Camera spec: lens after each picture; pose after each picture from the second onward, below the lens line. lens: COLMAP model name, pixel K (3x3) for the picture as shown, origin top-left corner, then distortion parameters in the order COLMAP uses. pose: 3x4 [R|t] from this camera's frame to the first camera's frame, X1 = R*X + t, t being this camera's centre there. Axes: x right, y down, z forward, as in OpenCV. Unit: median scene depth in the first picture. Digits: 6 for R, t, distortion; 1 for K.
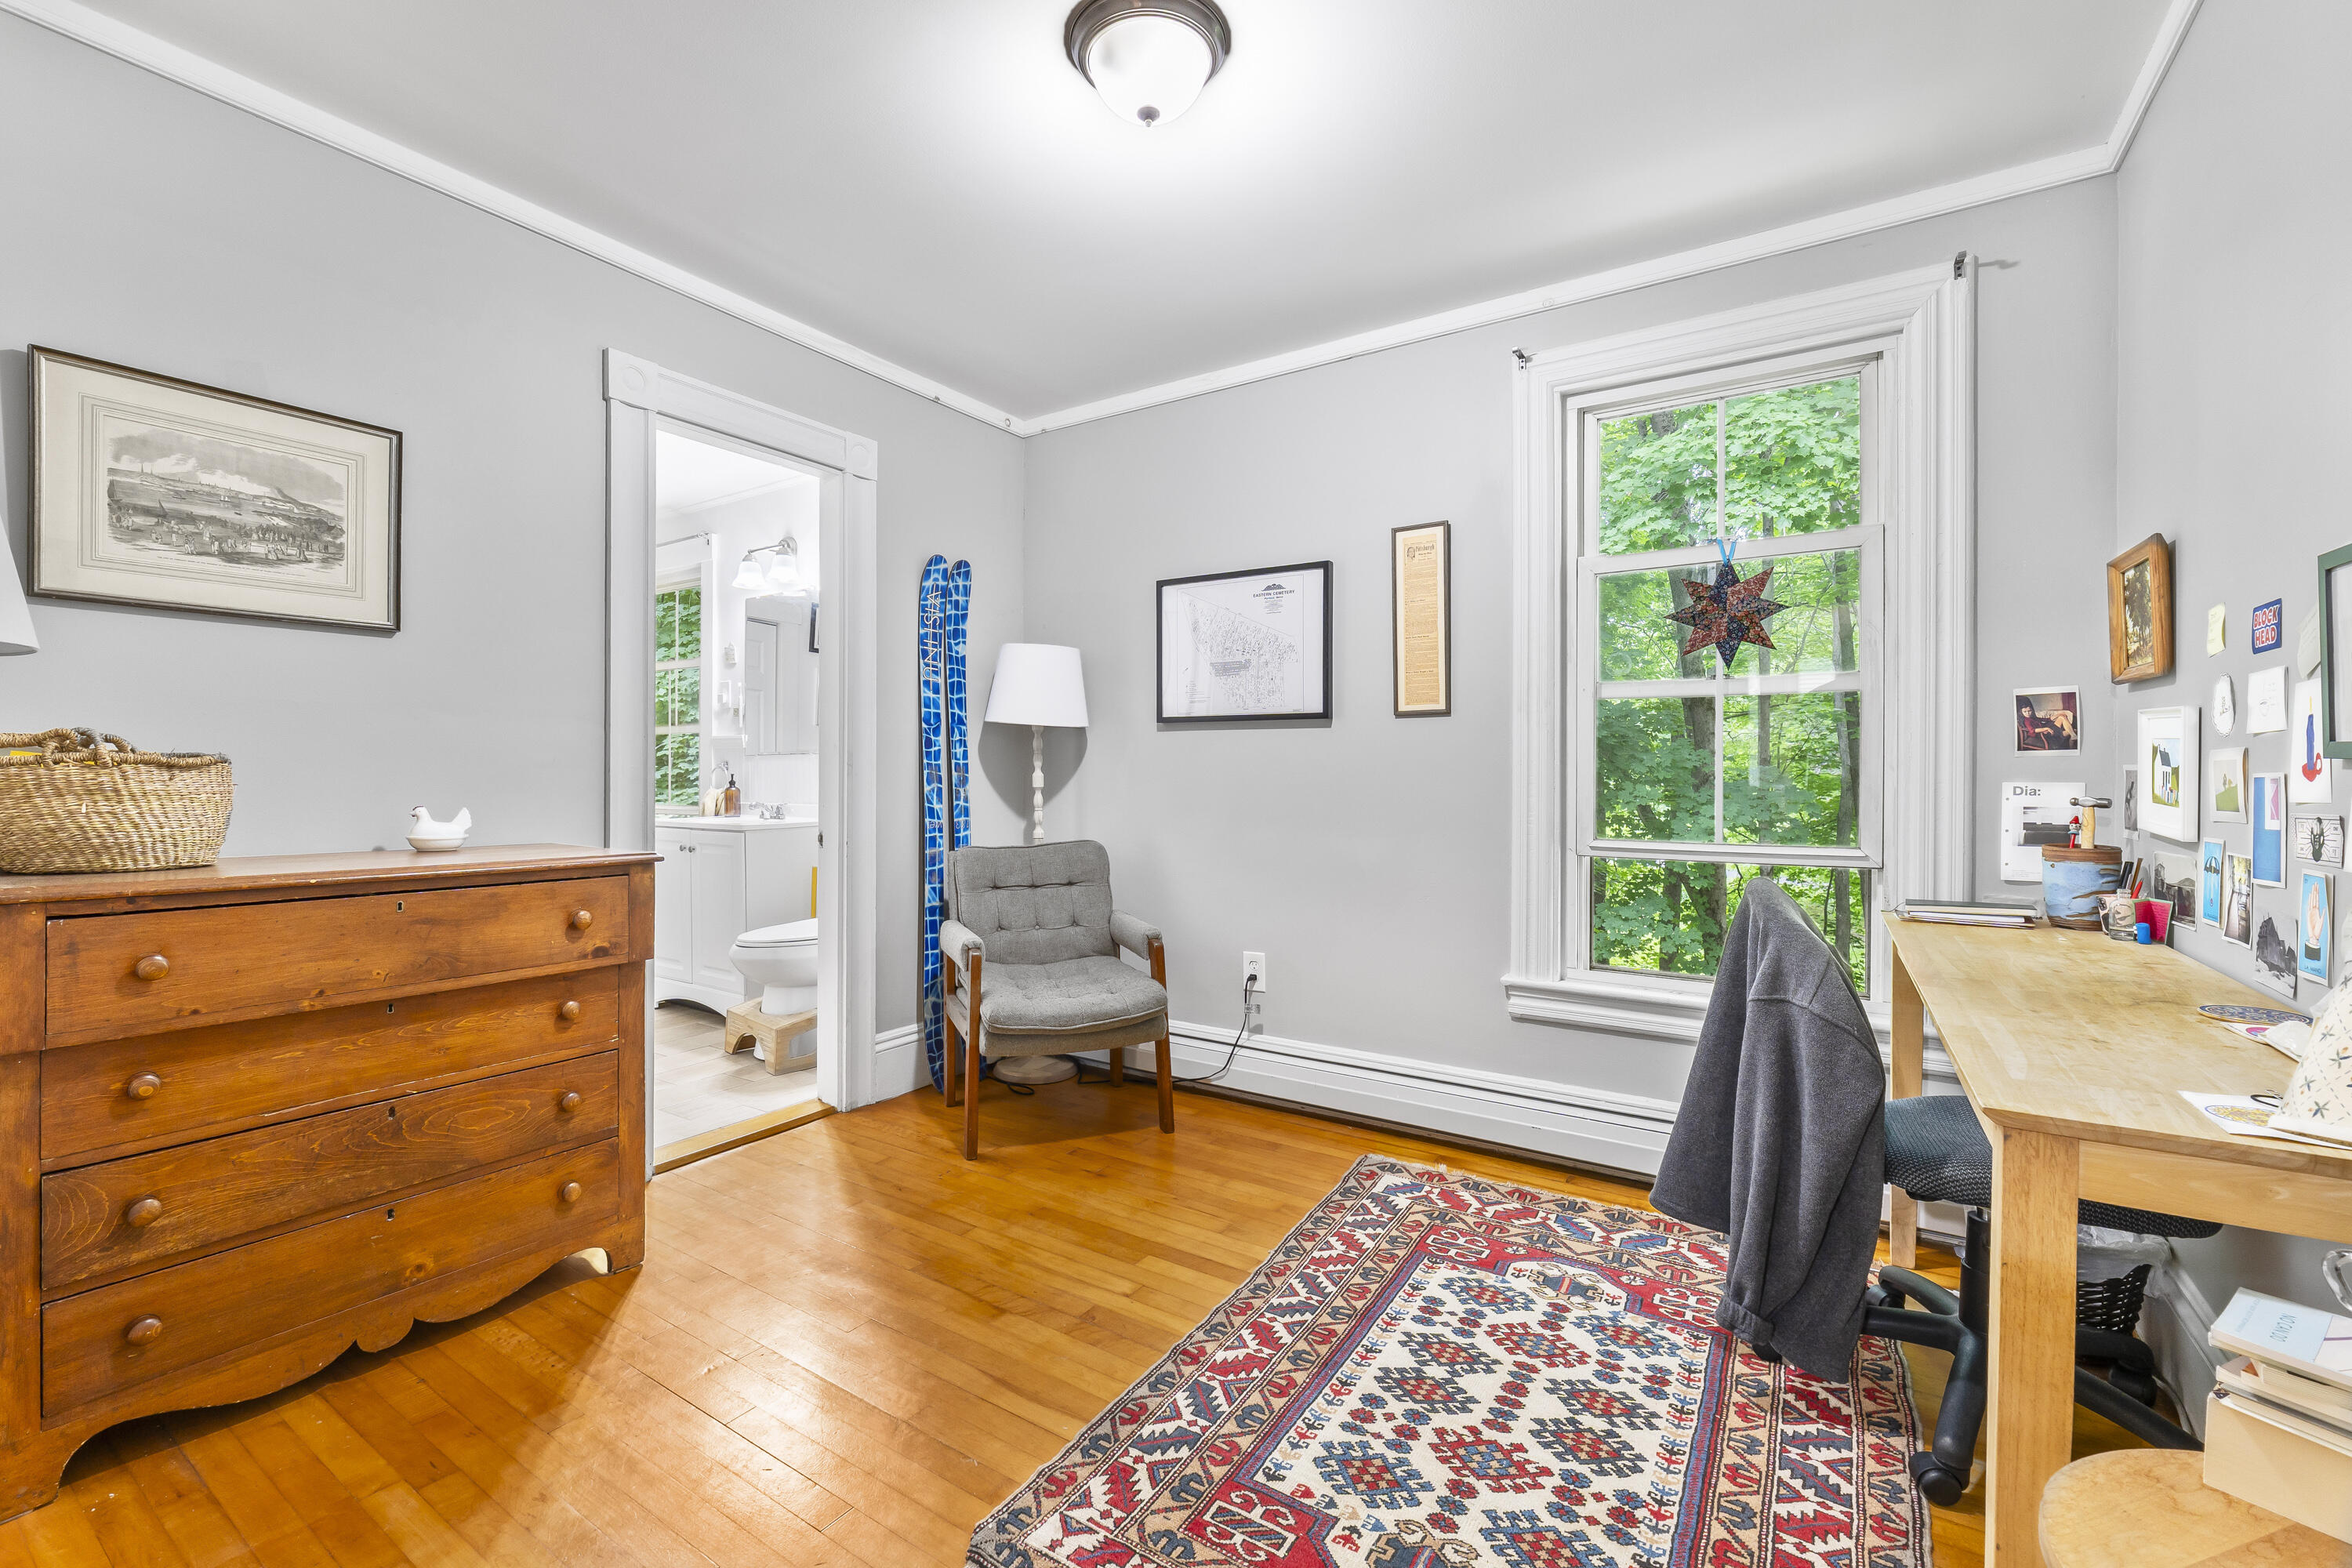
lens RADIAL K [[998.2, 0, 1161.5], [0, 998.2, 773.3], [0, 0, 1]] dist [-0.009464, 0.000187]
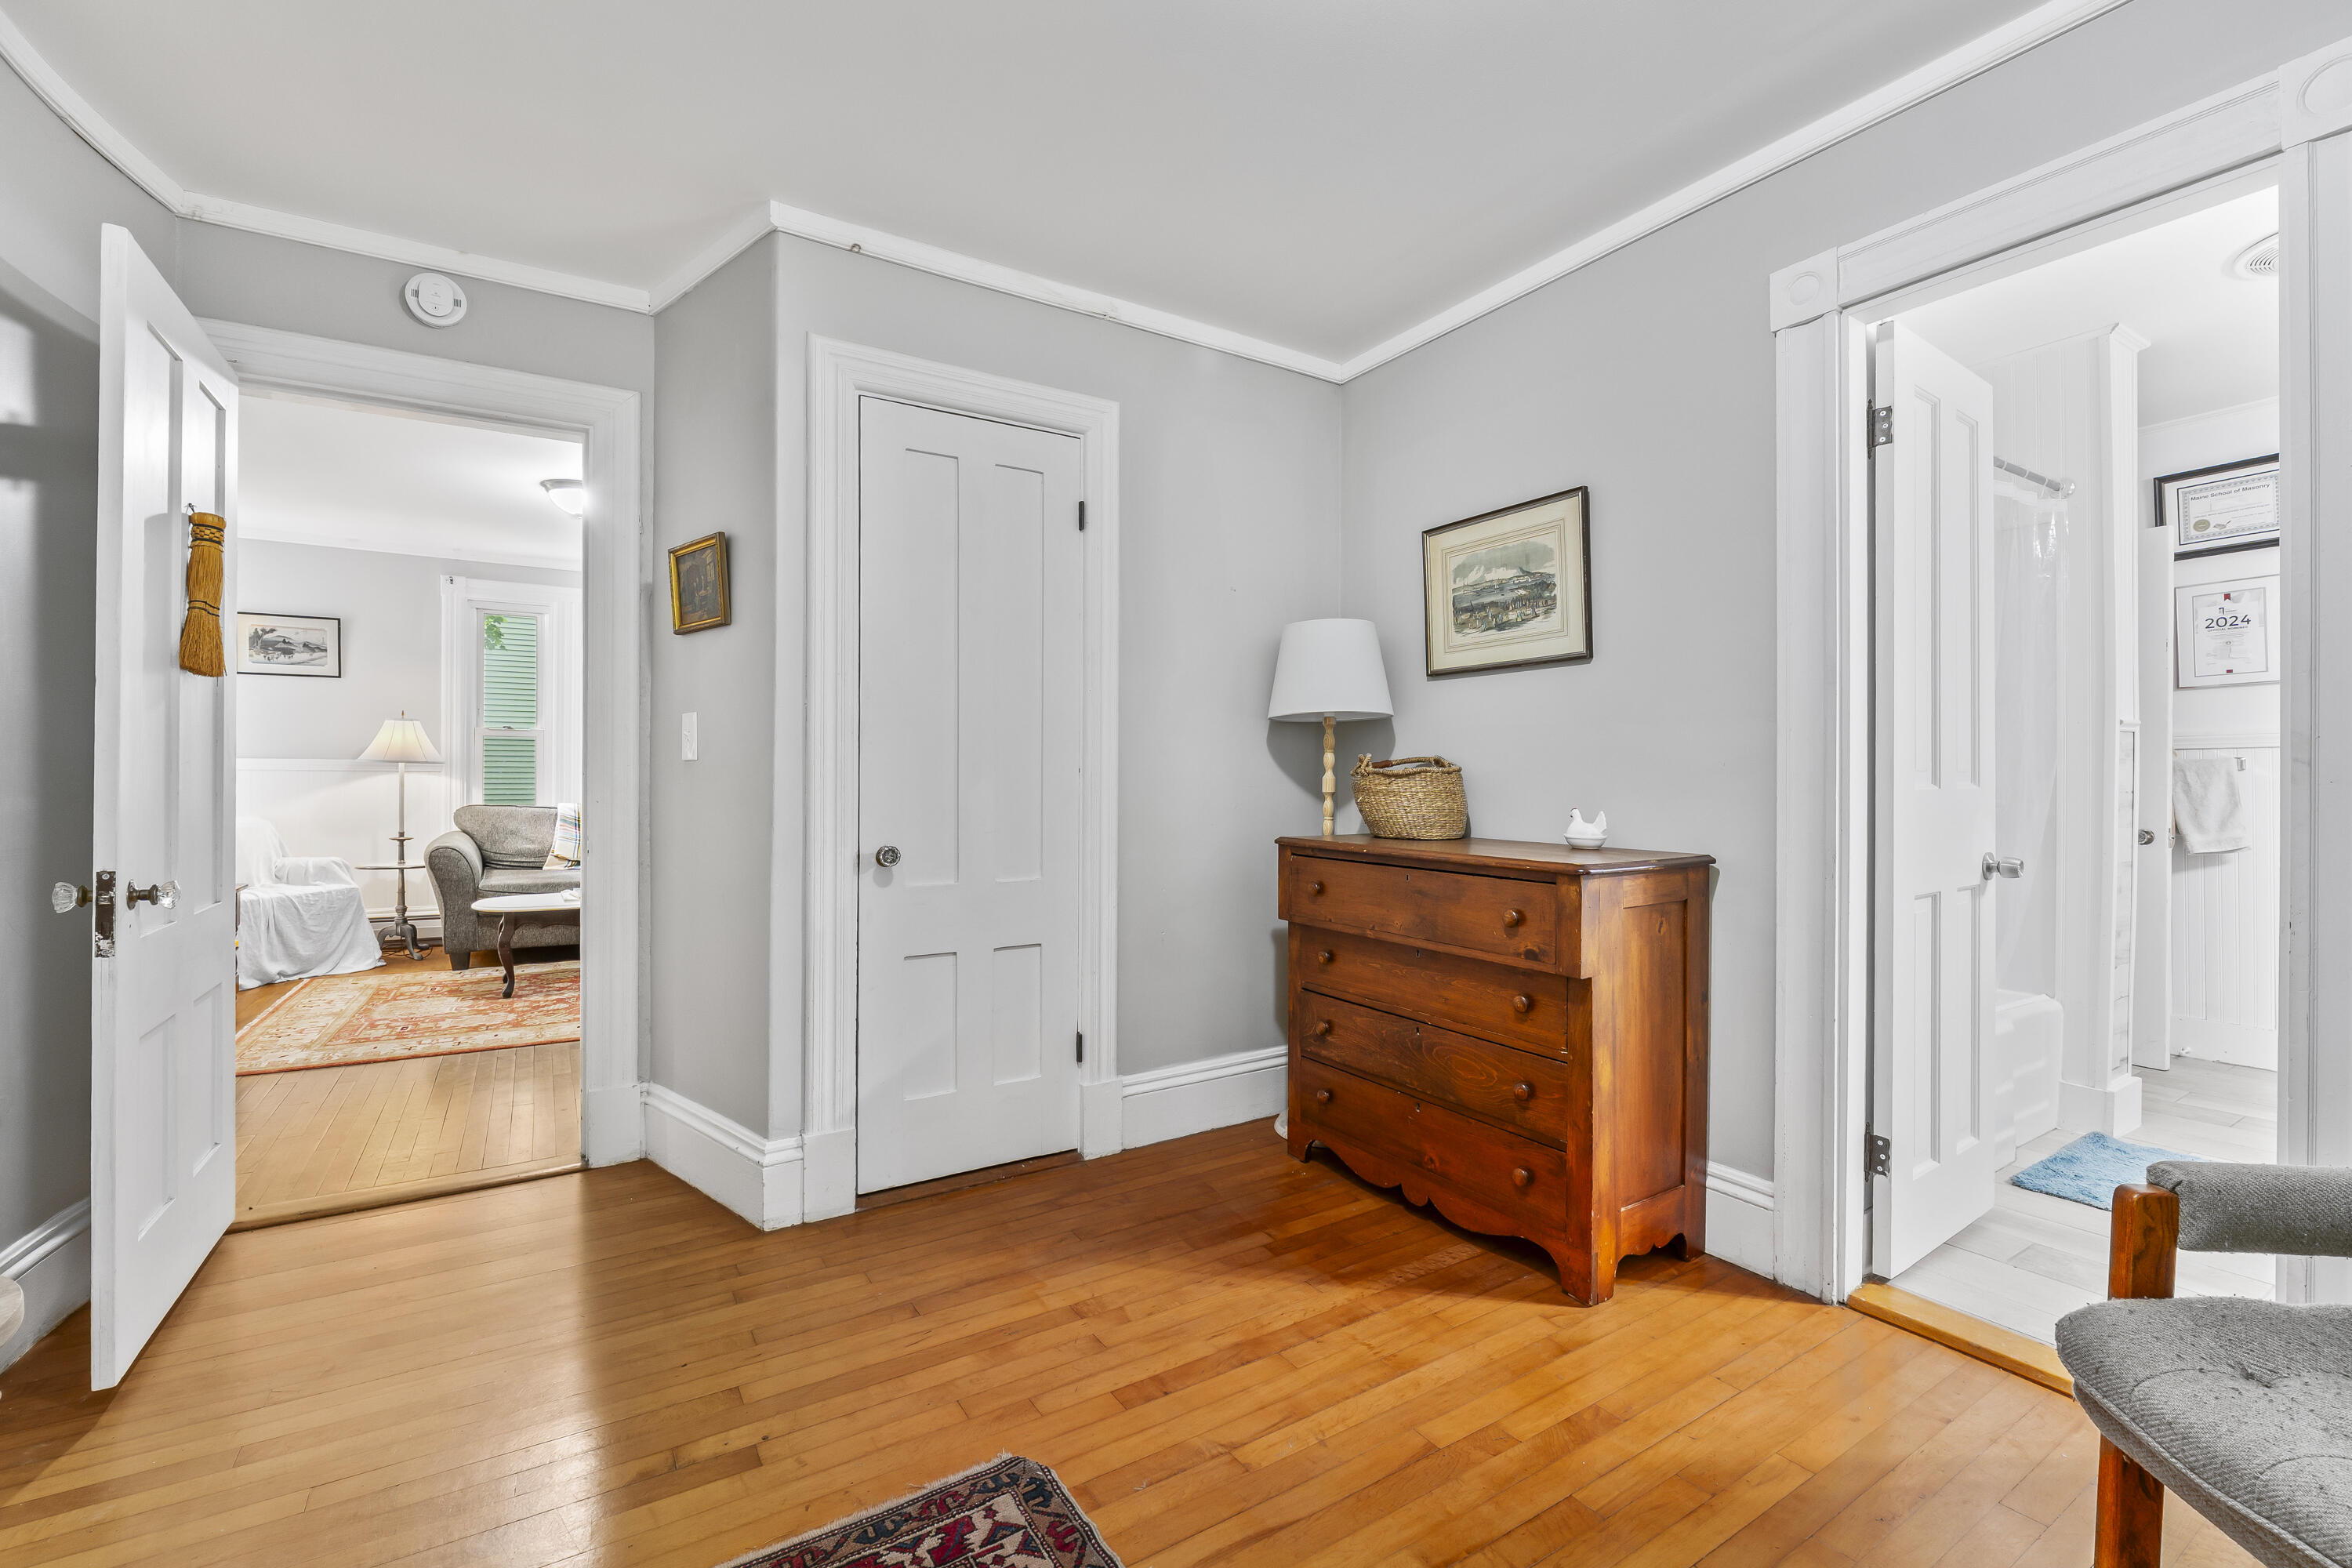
lens RADIAL K [[998.2, 0, 1154.1], [0, 998.2, 777.4], [0, 0, 1]] dist [-0.009464, 0.000187]
pose [[-0.421183, -0.004307, -0.906966, 0.535214], [-0.000438, 0.999990, -0.004546, 0.003087], [0.906976, -0.001518, -0.421180, 1.105171]]
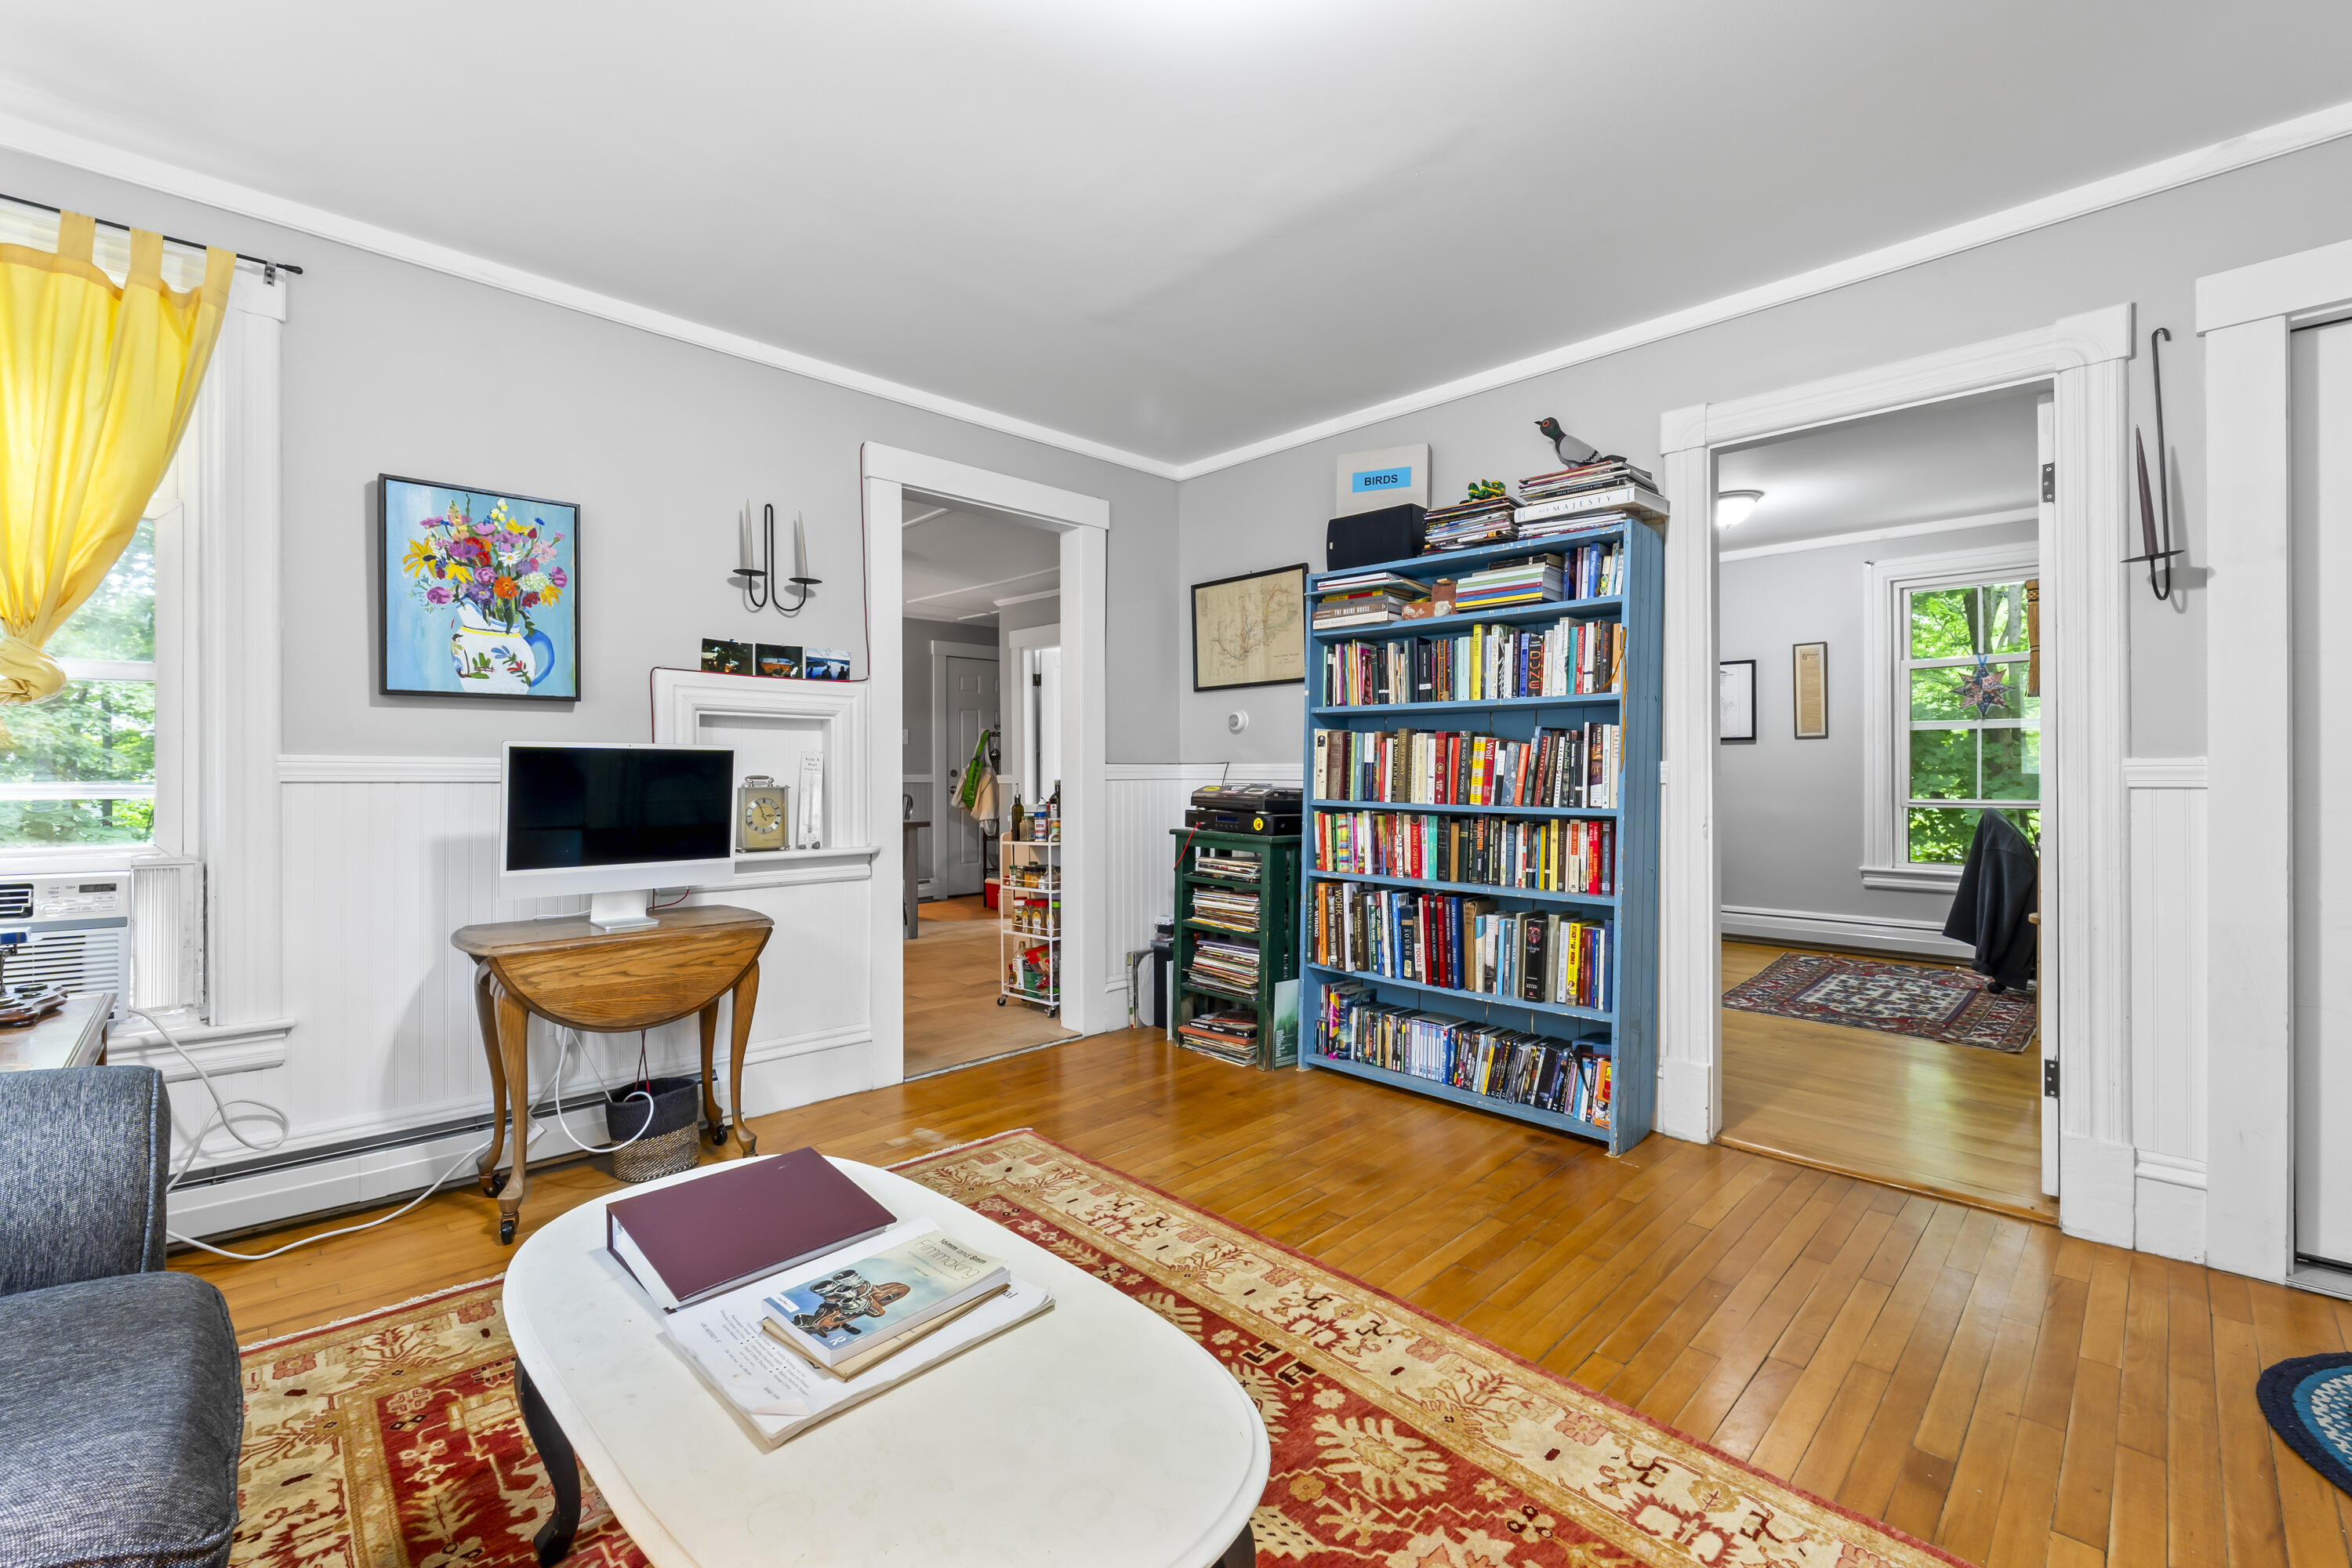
lens RADIAL K [[998.2, 0, 1161.5], [0, 998.2, 773.3], [0, 0, 1]] dist [-0.009464, 0.000187]
pose [[0.977602, -0.010033, -0.210221, -0.878502], [0.010517, 0.999944, 0.001188, -0.005857], [0.210197, -0.003373, 0.977653, -1.805371]]
